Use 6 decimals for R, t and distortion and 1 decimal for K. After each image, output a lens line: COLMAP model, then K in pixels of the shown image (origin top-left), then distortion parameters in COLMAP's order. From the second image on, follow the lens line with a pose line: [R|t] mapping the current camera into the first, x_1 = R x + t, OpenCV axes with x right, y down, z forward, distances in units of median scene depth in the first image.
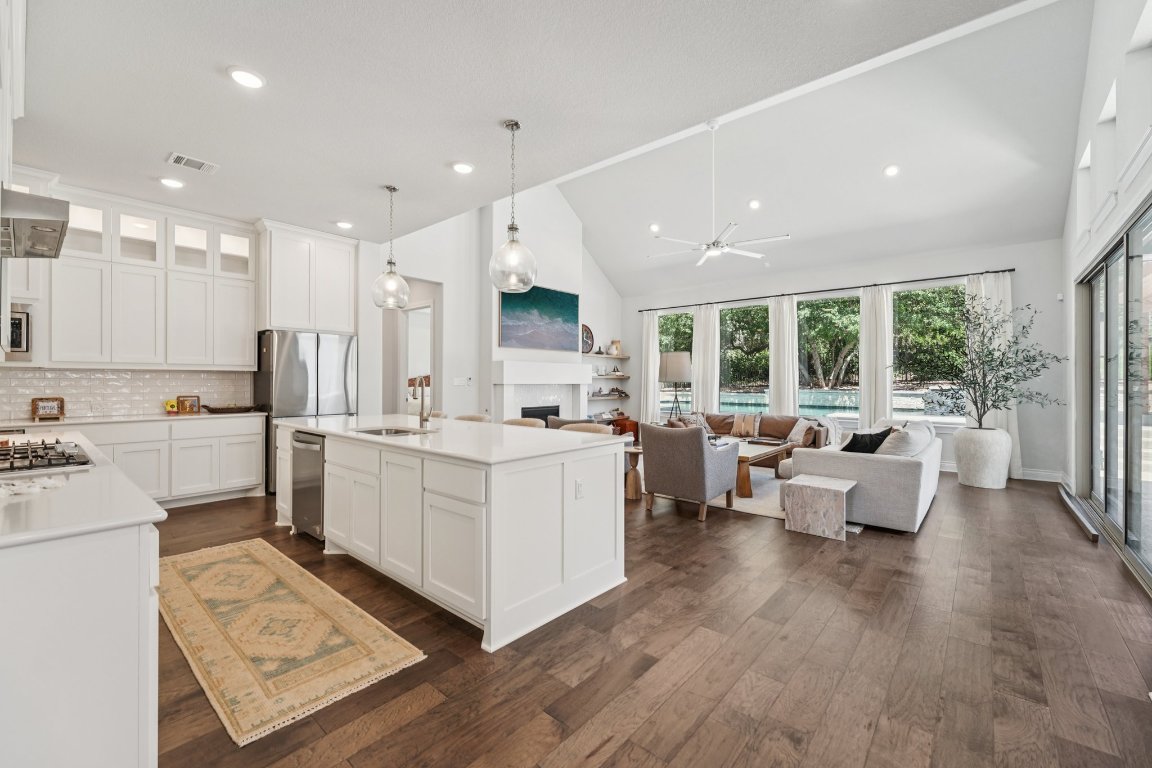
lens RADIAL K [[475.0, 0, 574.8], [0, 475.0, 380.0], [0, 0, 1]] dist [0.001604, 0.000303]
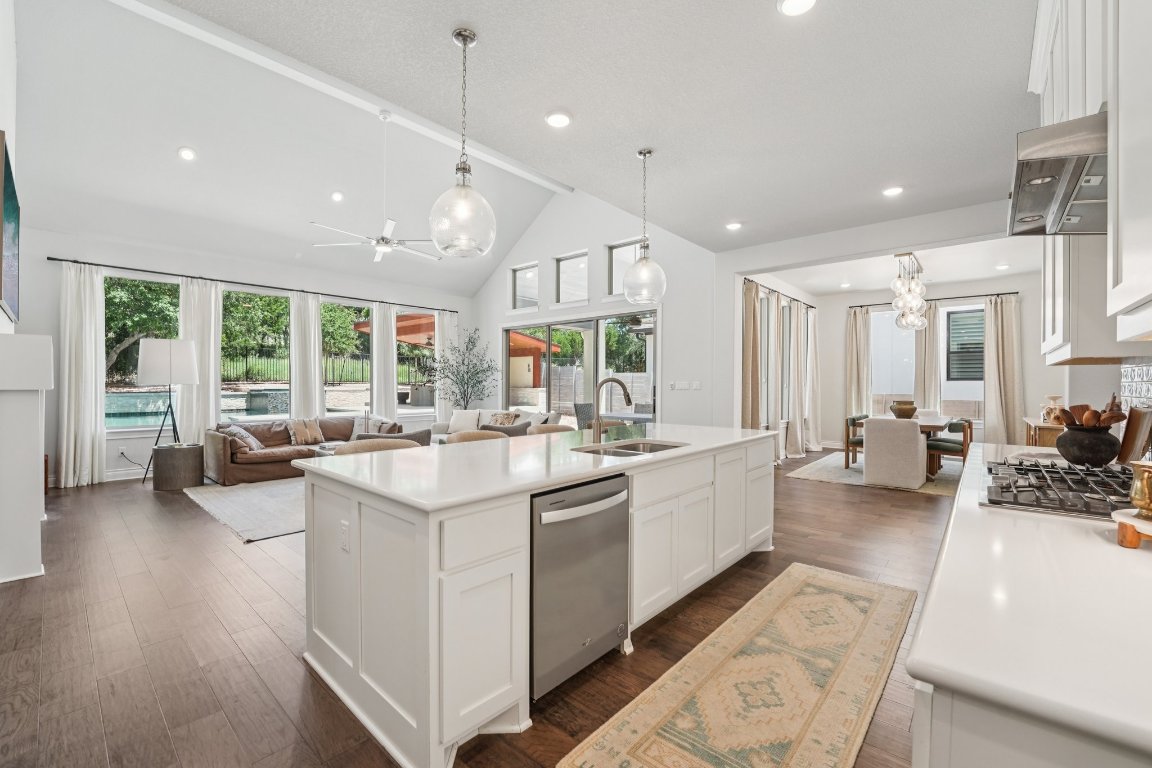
lens RADIAL K [[479.9, 0, 576.0], [0, 479.9, 384.0], [0, 0, 1]] dist [-0.003812, -0.000286]
pose [[0.001323, -0.003107, 0.999994, -0.504419], [-0.006096, 0.999977, 0.003115, -0.001661], [-0.999981, -0.006100, 0.001304, 0.460462]]
